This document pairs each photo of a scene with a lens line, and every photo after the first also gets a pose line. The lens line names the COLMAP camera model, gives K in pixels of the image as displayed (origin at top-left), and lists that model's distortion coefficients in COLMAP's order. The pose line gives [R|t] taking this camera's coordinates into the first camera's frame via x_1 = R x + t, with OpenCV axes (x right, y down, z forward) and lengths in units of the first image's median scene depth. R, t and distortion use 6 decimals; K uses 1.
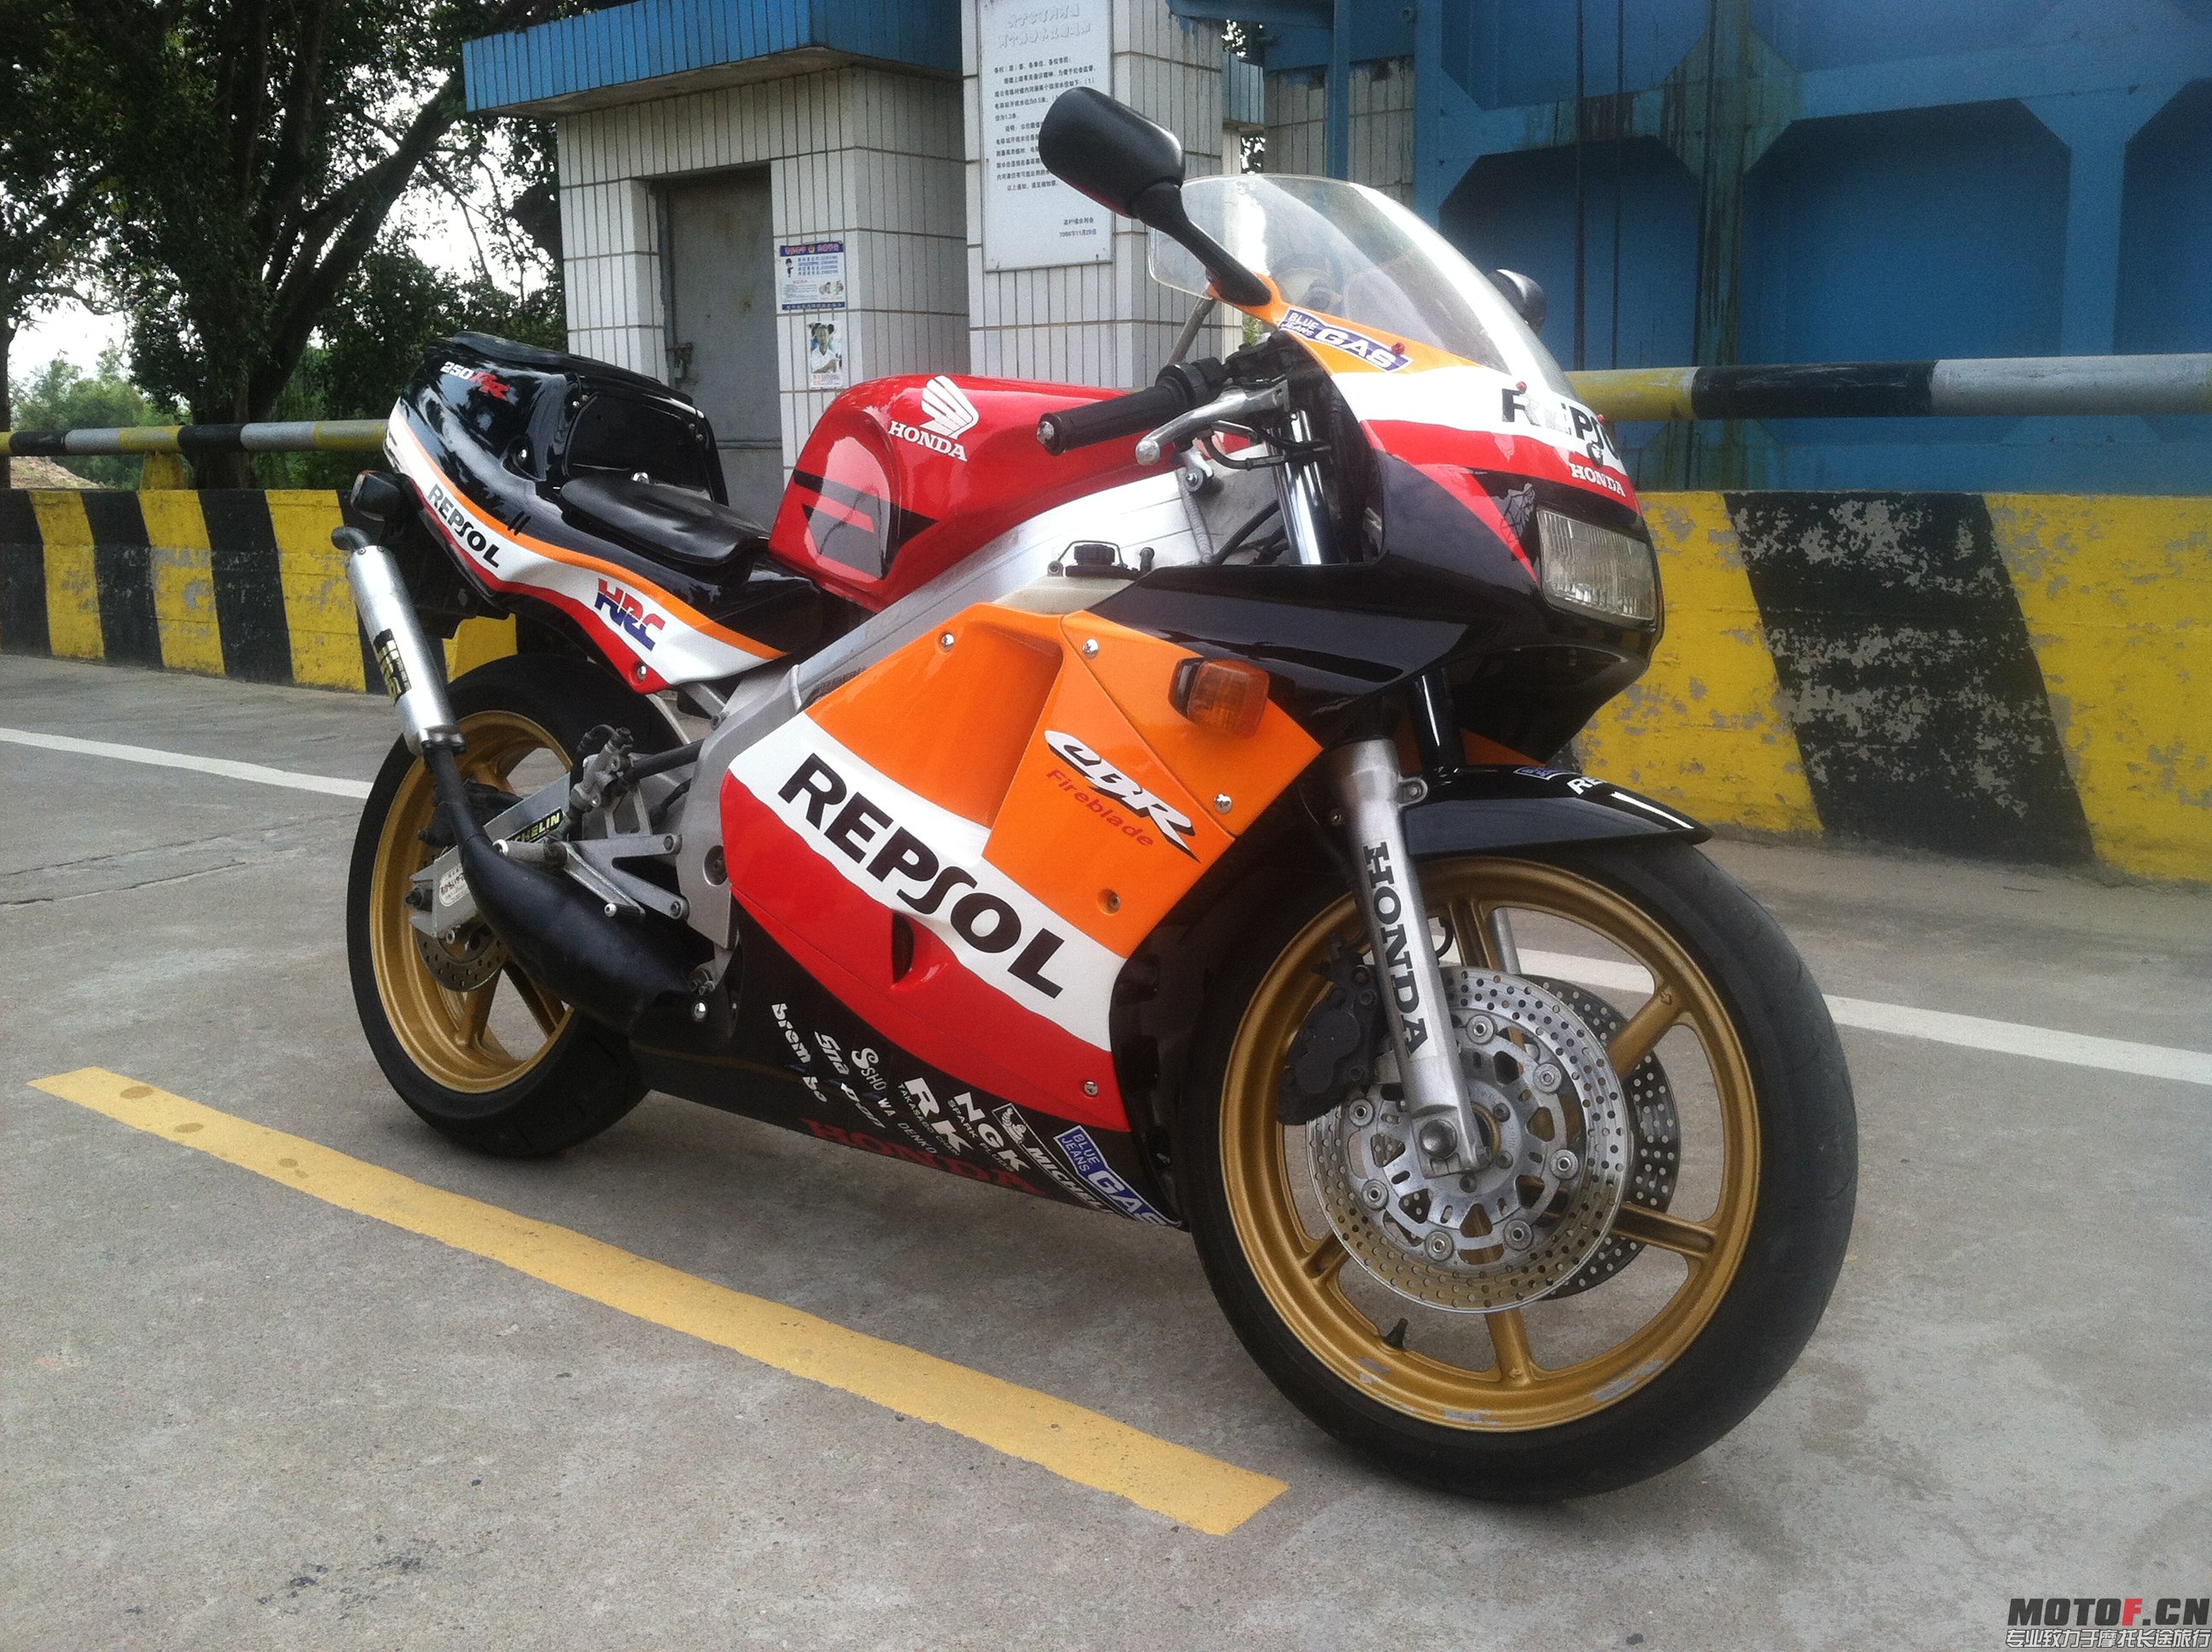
lens RADIAL K [[2093.5, 0, 1082.5], [0, 2093.5, 824.2], [0, 0, 1]] dist [0.115176, -0.340732]
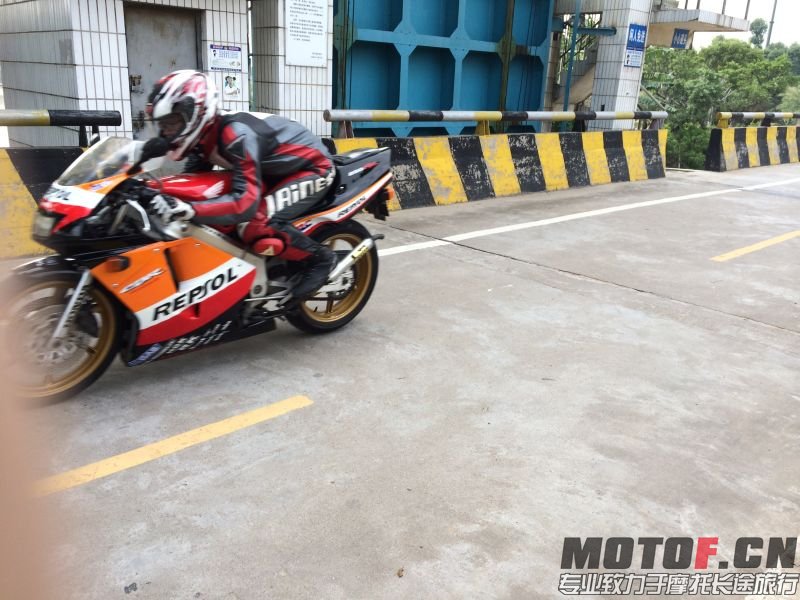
lens RADIAL K [[683.0, 0, 398.1], [0, 683.0, 294.7], [0, 0, 1]] dist [0.096364, -0.125142]
pose [[0.138885, -0.271897, 0.952251, -1.682870], [0.134217, 0.957866, 0.253925, -0.267247], [-0.981171, 0.092542, 0.169527, 1.069664]]
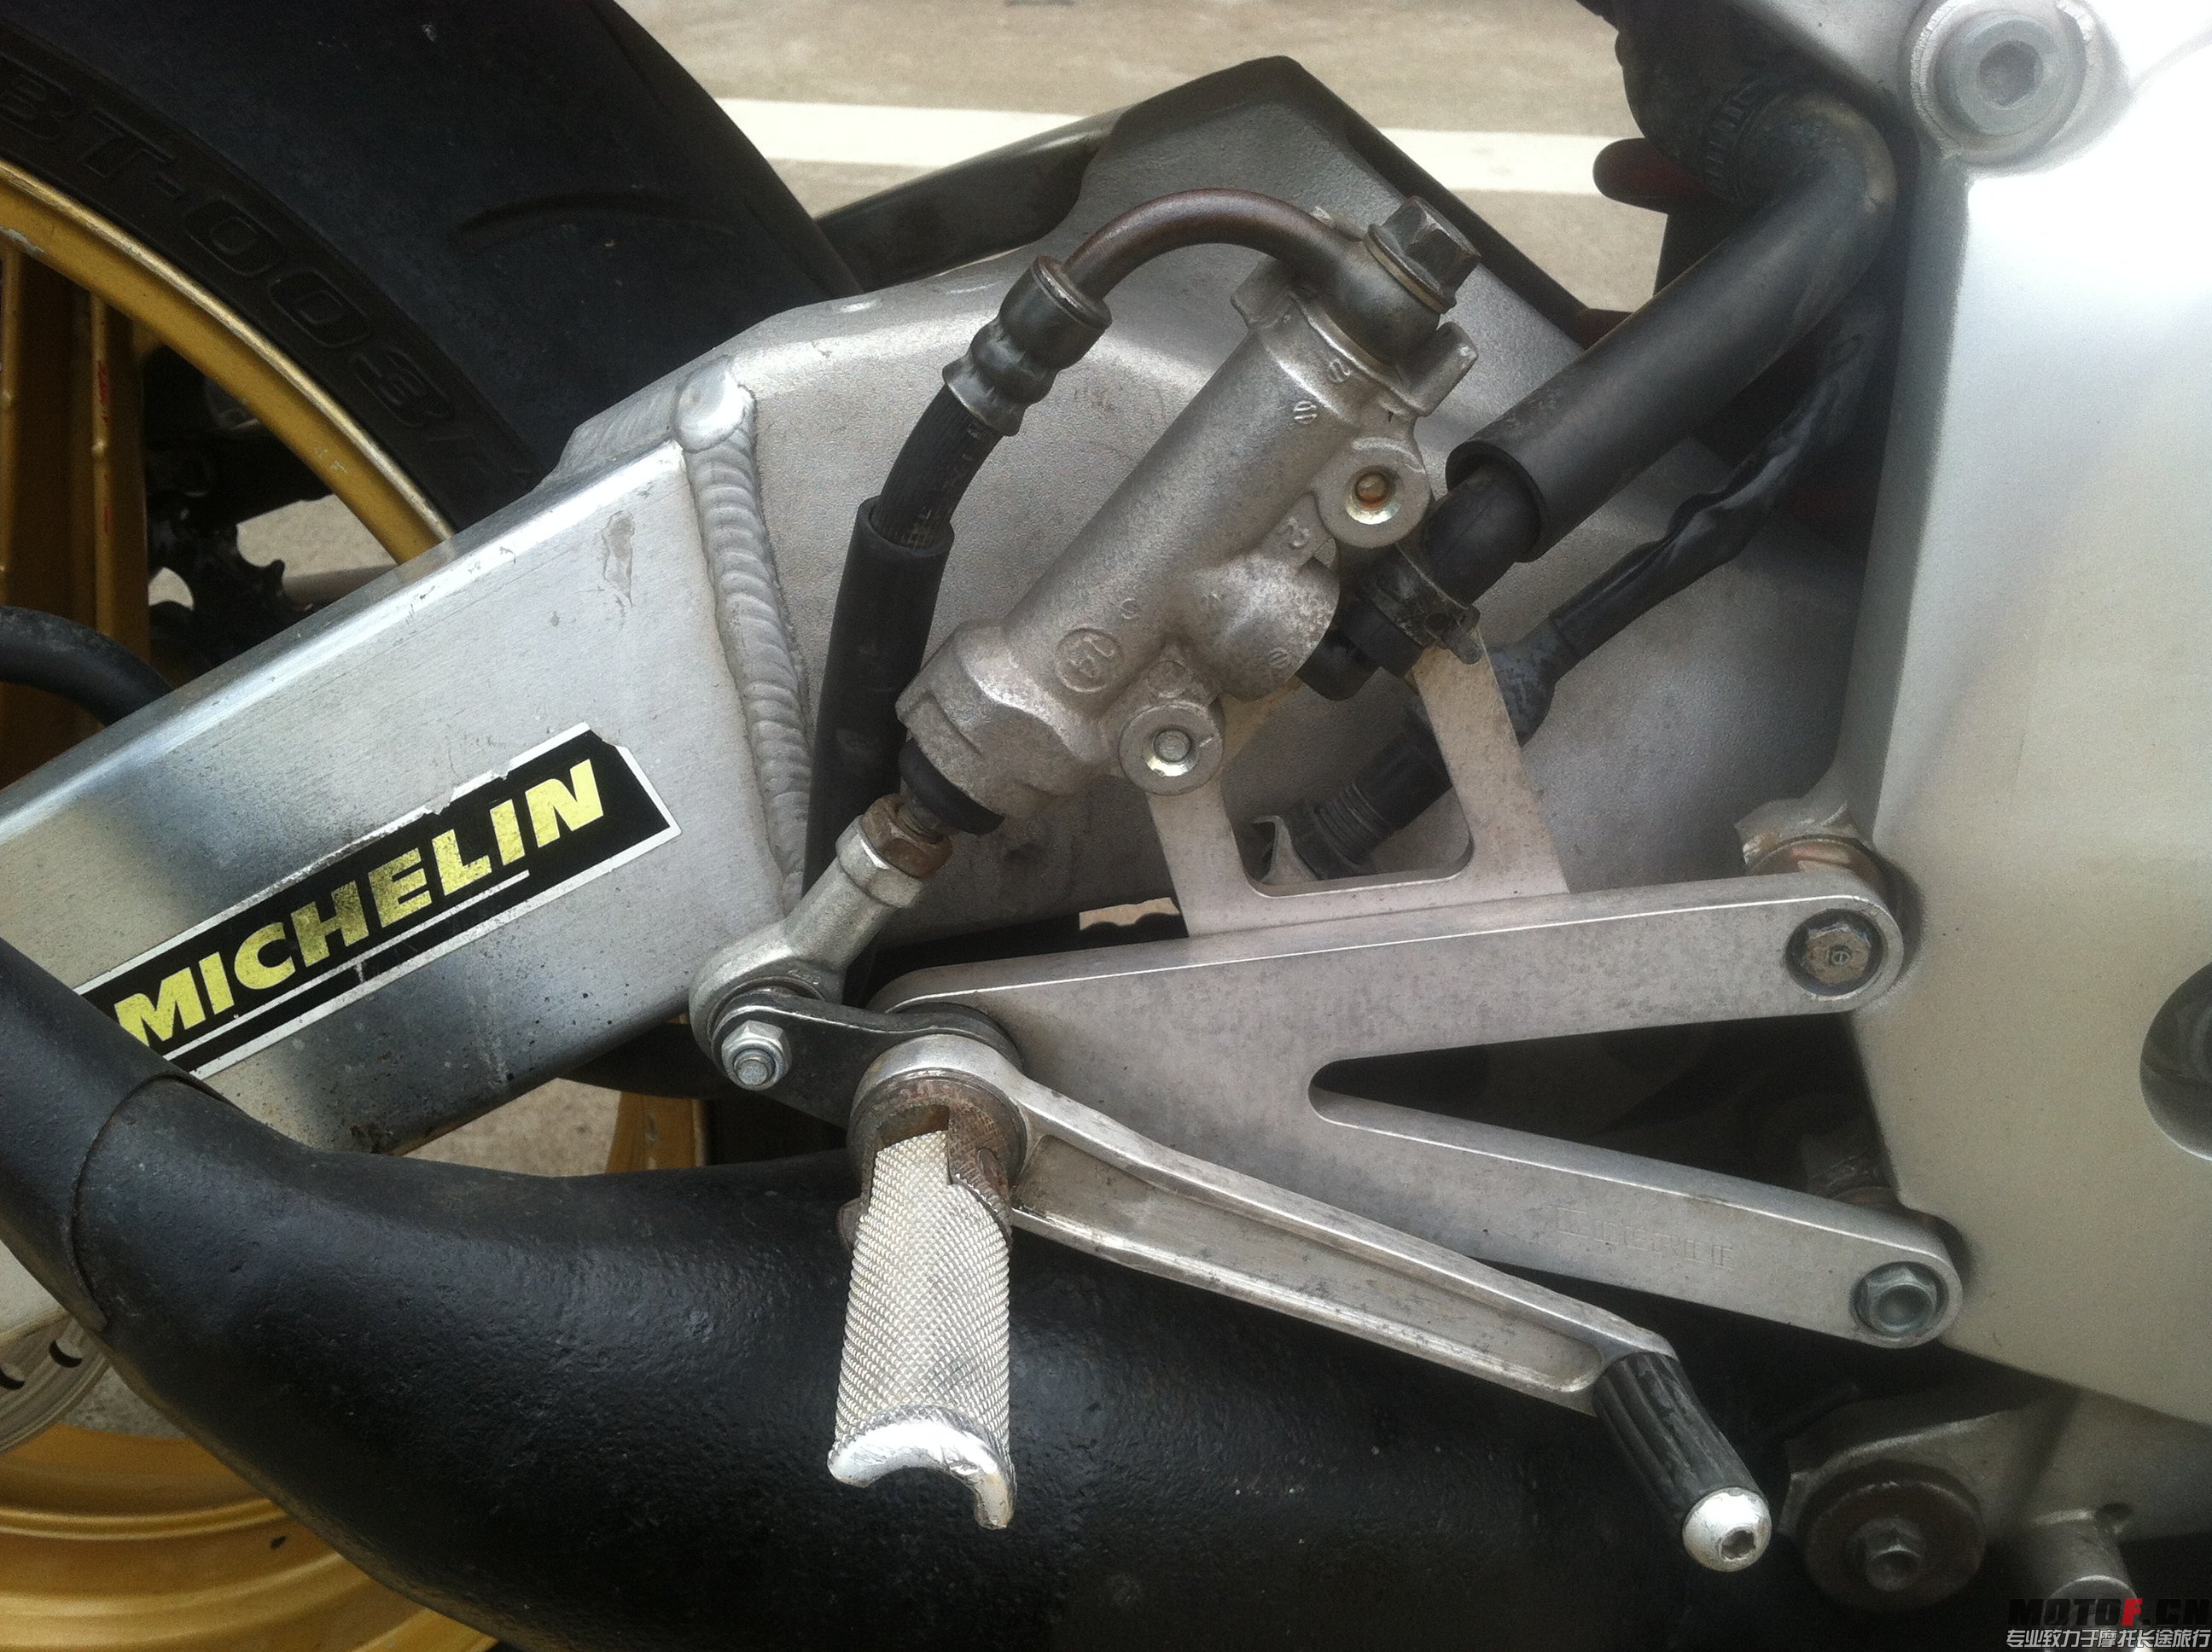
lens RADIAL K [[2107.2, 0, 1096.5], [0, 2107.2, 838.7], [0, 0, 1]] dist [0.108396, -0.347999]
pose [[0.822039, -0.323304, 0.468750, -0.162604], [0.069527, 0.874017, 0.480895, -0.039817], [-0.565171, -0.362724, 0.740955, 0.479062]]
